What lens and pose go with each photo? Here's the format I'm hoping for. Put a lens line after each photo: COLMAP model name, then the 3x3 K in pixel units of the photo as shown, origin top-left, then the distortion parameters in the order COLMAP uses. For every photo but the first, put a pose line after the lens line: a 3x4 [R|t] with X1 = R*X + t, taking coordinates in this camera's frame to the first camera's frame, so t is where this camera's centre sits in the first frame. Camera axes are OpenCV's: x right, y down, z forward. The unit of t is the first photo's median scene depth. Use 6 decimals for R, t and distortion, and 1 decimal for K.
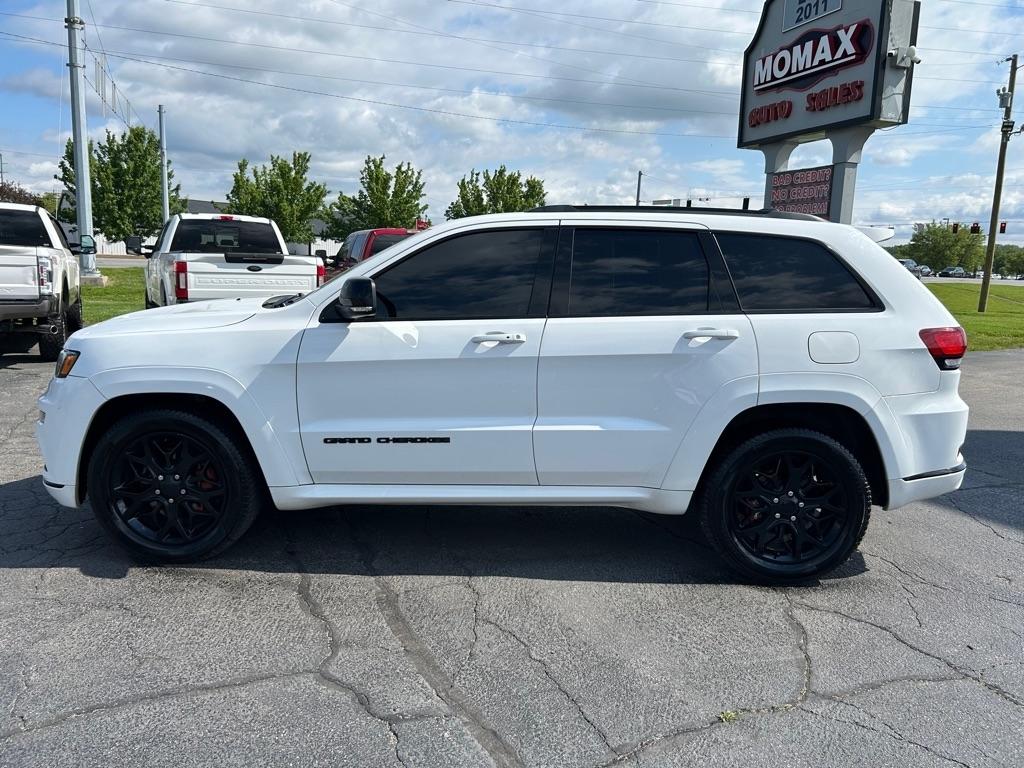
lens RADIAL K [[813.1, 0, 500.1], [0, 813.1, 382.8], [0, 0, 1]] dist [0.064769, -0.071368]
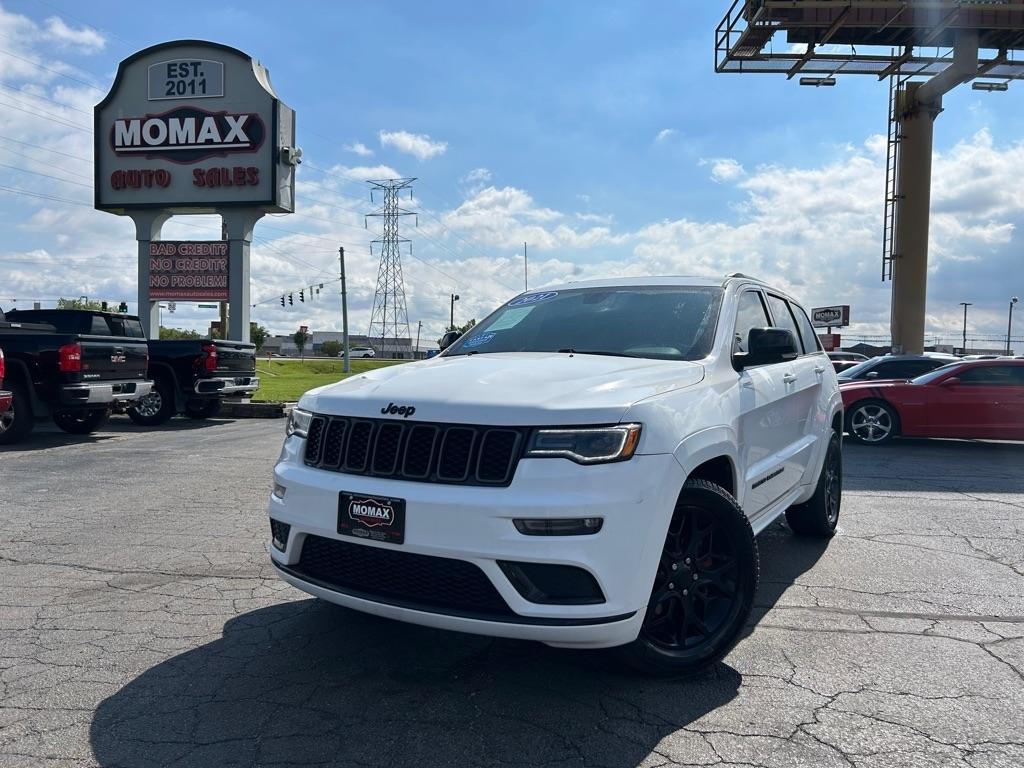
lens RADIAL K [[847.7, 0, 494.4], [0, 847.7, 366.5], [0, 0, 1]] dist [0.082897, -0.068207]
pose [[0.463817, -0.032577, 0.885332, -0.393419], [0.134031, 0.990401, -0.033775, -0.026301], [-0.875734, 0.134327, 0.463731, 0.223627]]
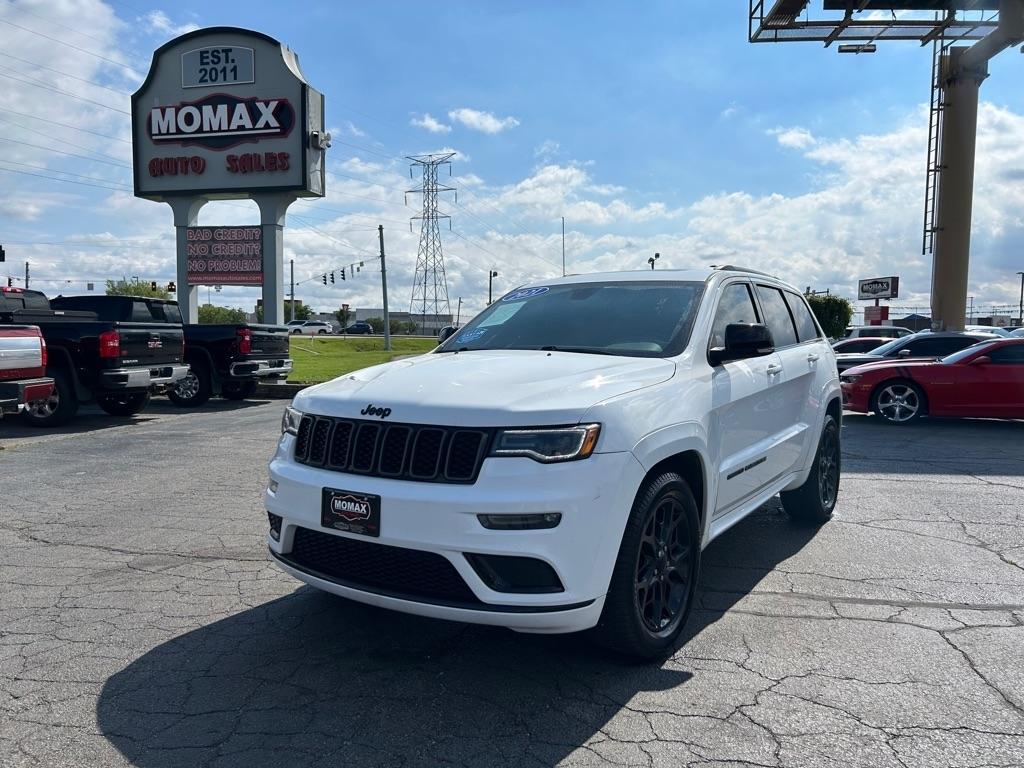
lens RADIAL K [[844.1, 0, 484.5], [0, 844.1, 383.8], [0, 0, 1]] dist [0.059504, -0.017036]
pose [[0.514664, -0.078532, 0.853788, -0.394175], [0.138782, 0.990295, 0.007430, -0.030228], [-0.846085, 0.114667, 0.520568, 0.204608]]
